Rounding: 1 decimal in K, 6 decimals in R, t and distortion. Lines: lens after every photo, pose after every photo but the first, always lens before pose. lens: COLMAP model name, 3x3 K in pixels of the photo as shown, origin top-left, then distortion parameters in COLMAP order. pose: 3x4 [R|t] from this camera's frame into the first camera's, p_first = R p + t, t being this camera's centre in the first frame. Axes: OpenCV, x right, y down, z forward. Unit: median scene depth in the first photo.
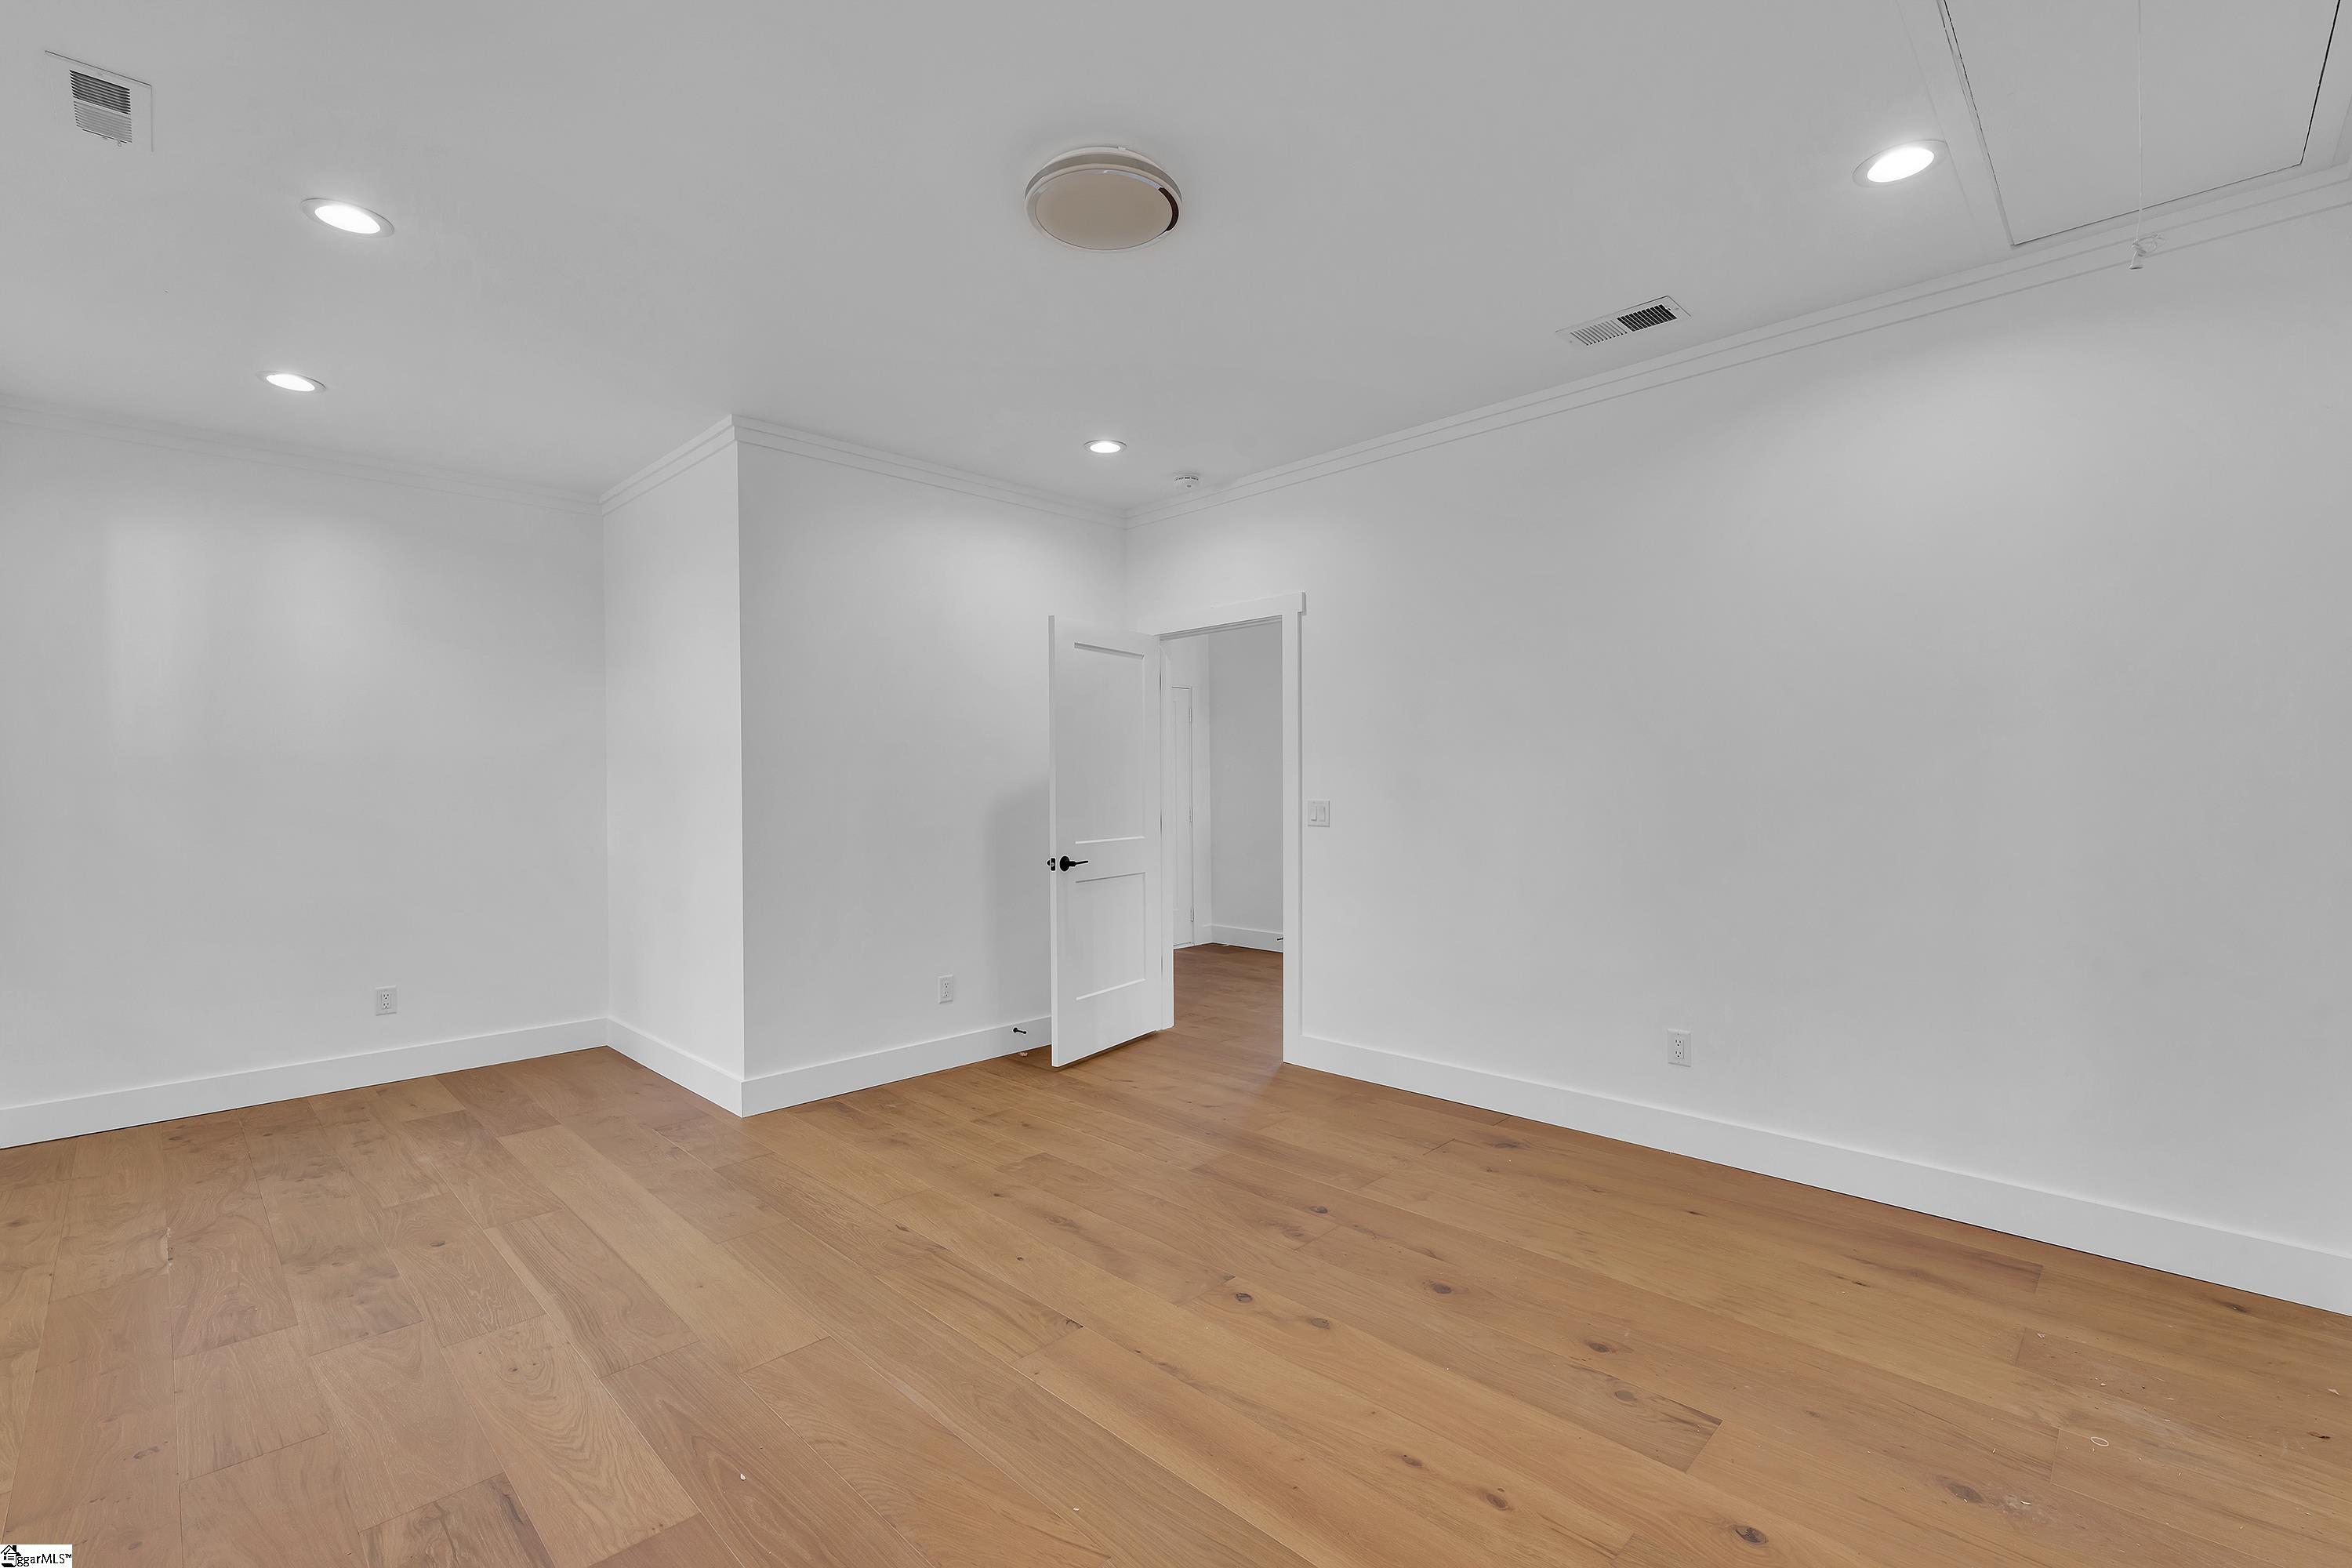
lens RADIAL K [[1041.7, 0, 1183.8], [0, 1041.7, 789.6], [0, 0, 1]] dist [-0.000581, -0.000019]
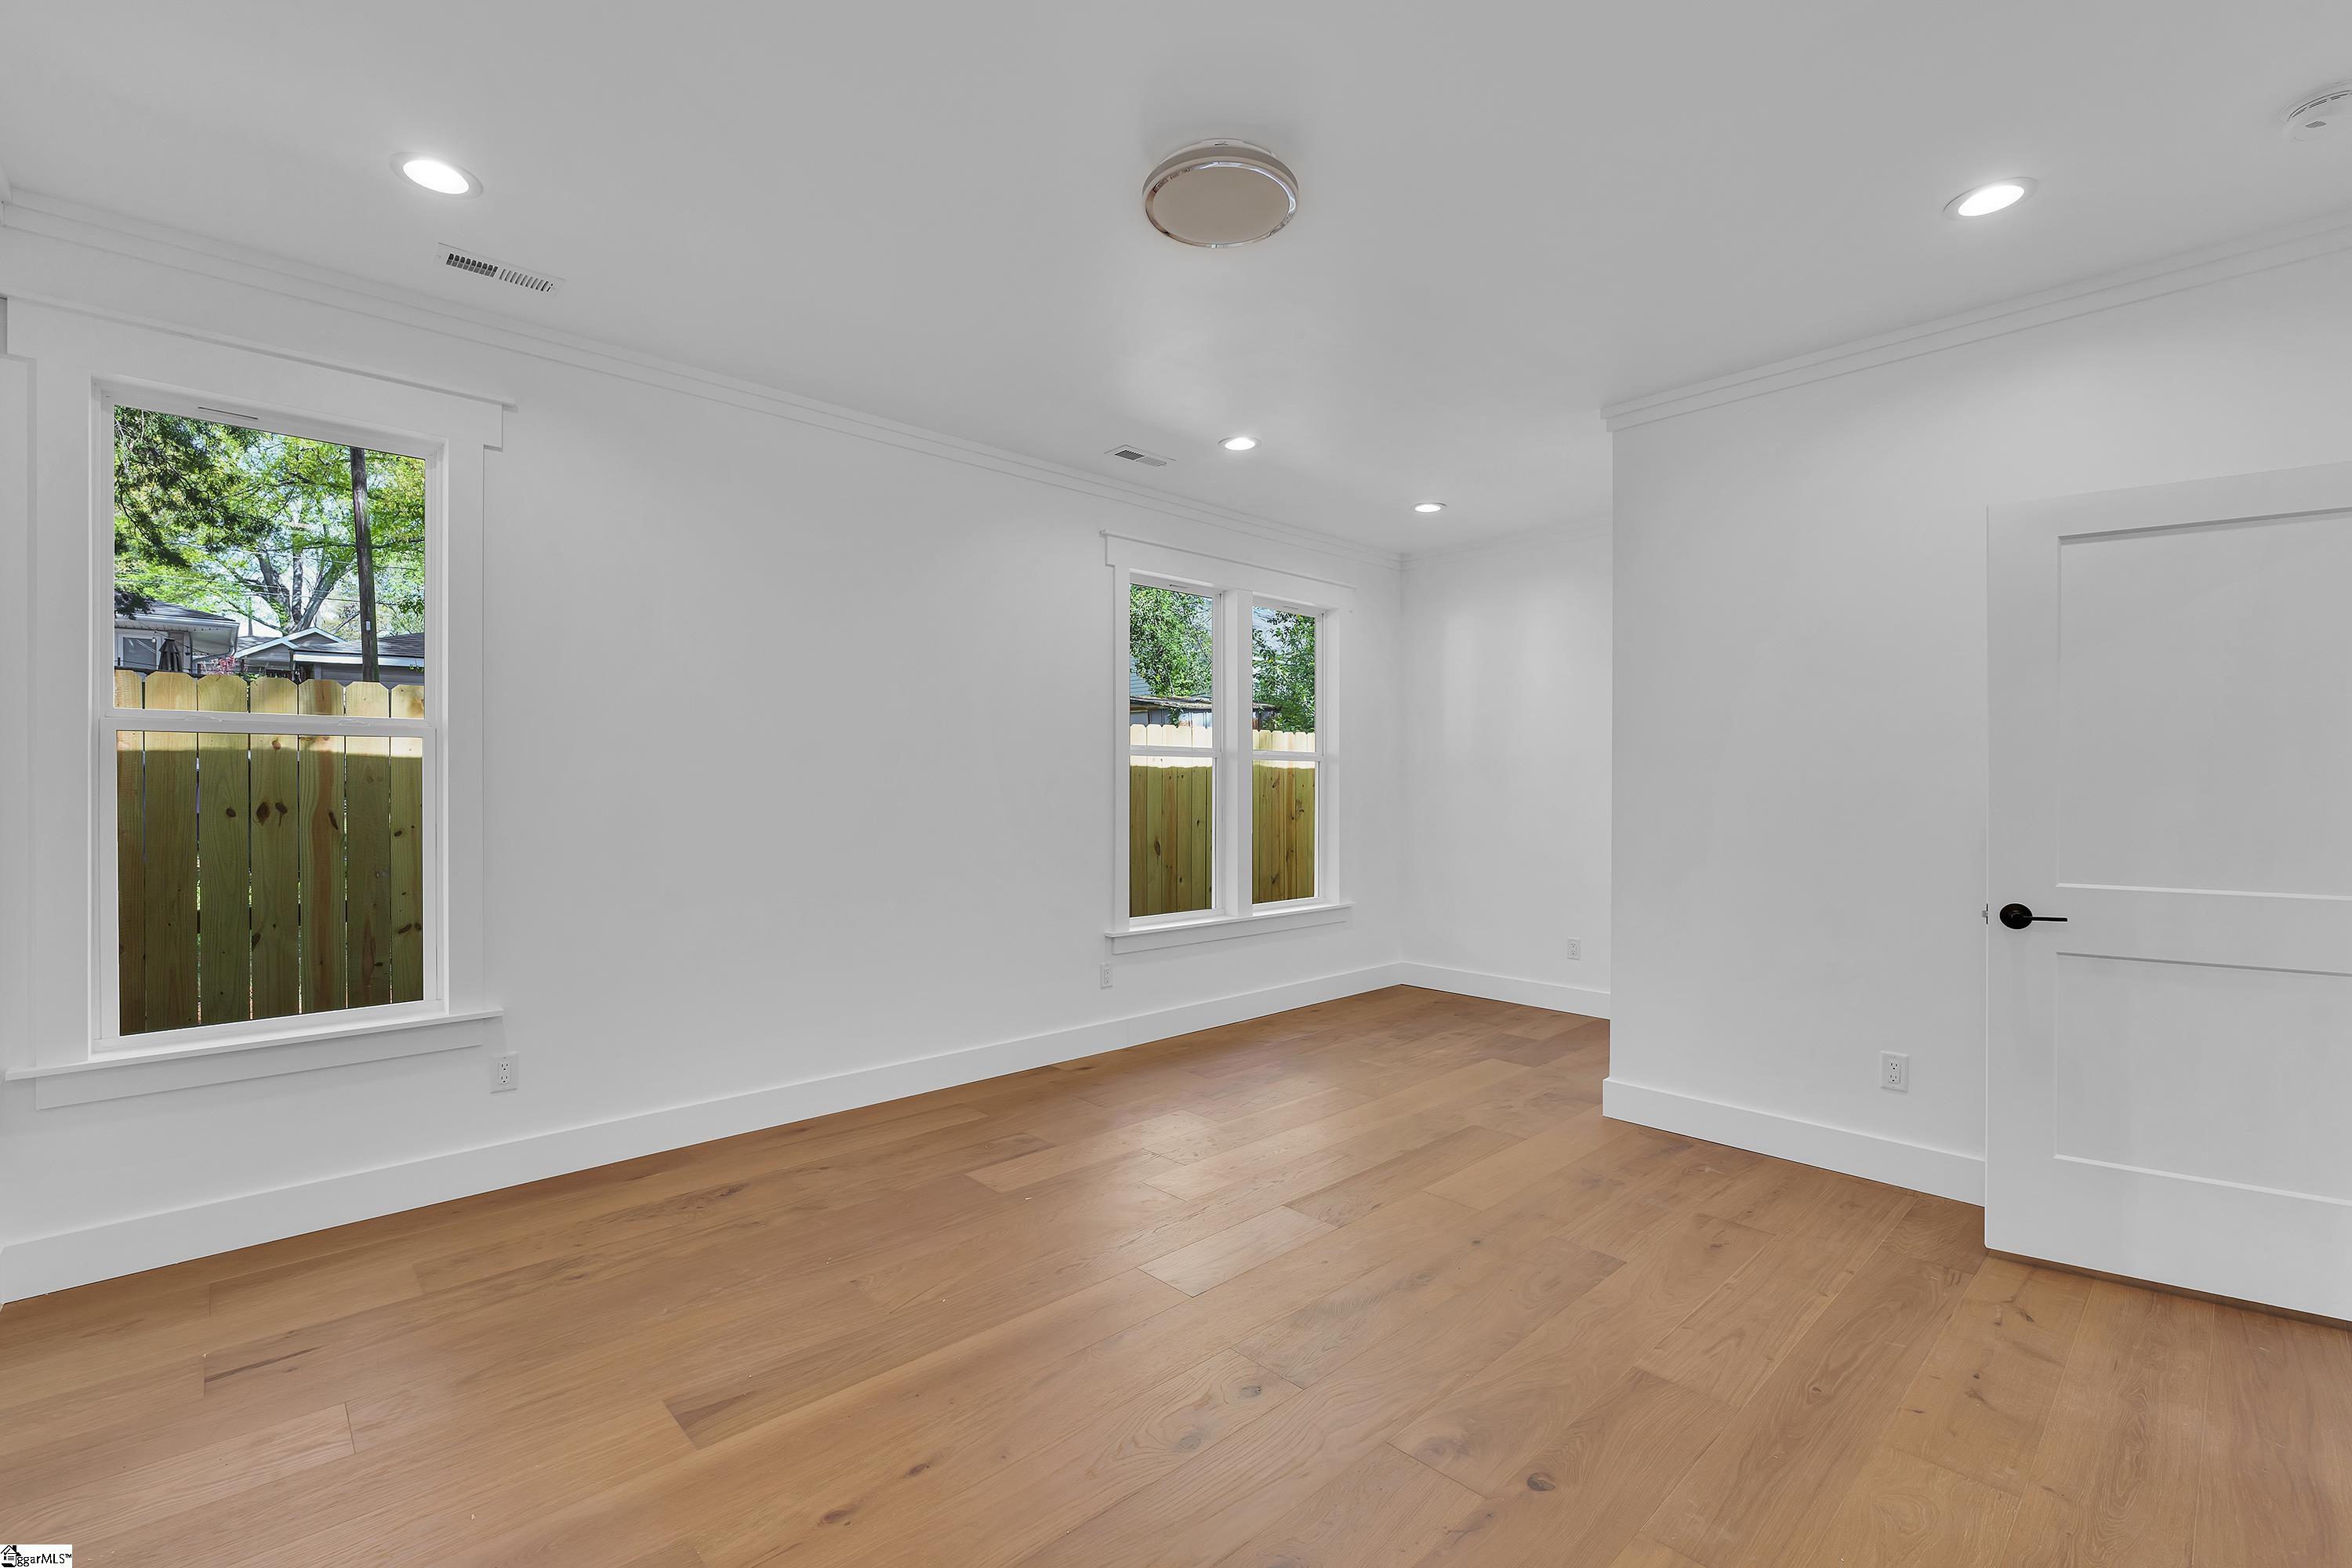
lens RADIAL K [[1040.1, 0, 1161.2], [0, 1040.1, 781.9], [0, 0, 1]] dist [-0.001274, -0.000051]
pose [[-0.068327, 0.003888, -0.997655, 0.616759], [-0.006590, 0.999969, 0.004348, -0.003824], [0.997641, 0.006872, -0.068299, 0.676635]]
